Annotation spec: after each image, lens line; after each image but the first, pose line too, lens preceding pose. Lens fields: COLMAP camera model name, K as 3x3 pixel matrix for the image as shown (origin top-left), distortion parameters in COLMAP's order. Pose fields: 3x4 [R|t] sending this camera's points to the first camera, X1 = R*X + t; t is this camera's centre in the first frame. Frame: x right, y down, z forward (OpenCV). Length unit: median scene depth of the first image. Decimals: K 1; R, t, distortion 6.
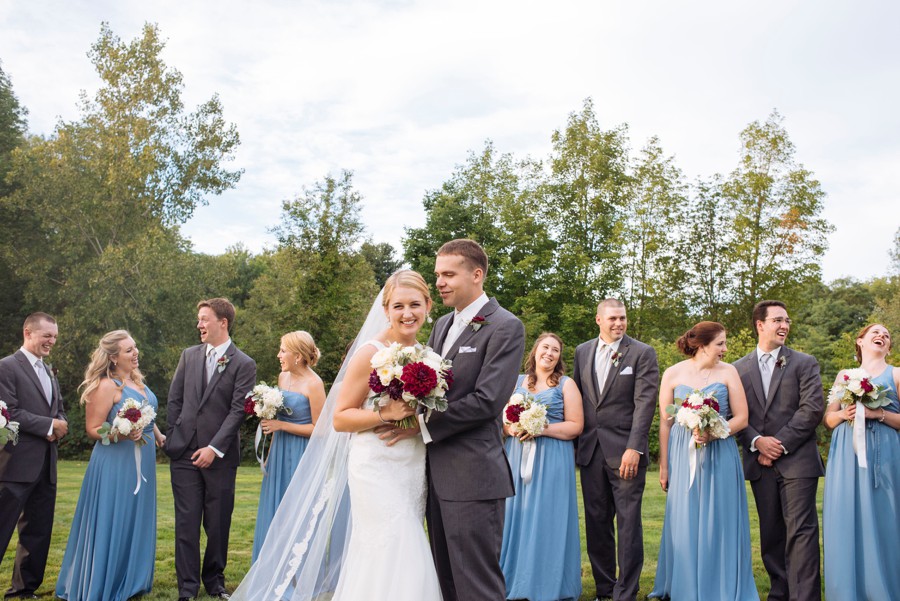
lens RADIAL K [[893.3, 0, 450.0], [0, 893.3, 300.5], [0, 0, 1]] dist [-0.065124, 0.008119]
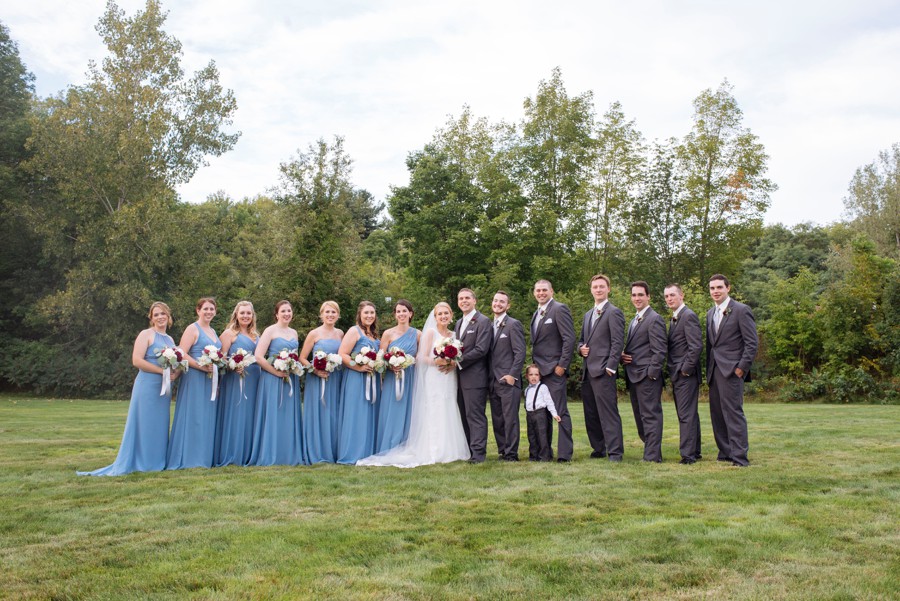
lens RADIAL K [[893.3, 0, 450.0], [0, 893.3, 300.5], [0, 0, 1]] dist [-0.065124, 0.008119]
pose [[0.999552, -0.006731, 0.029173, -0.010190], [0.004822, 0.997873, 0.065003, -0.012552], [-0.029549, -0.064833, 0.997459, -0.106701]]
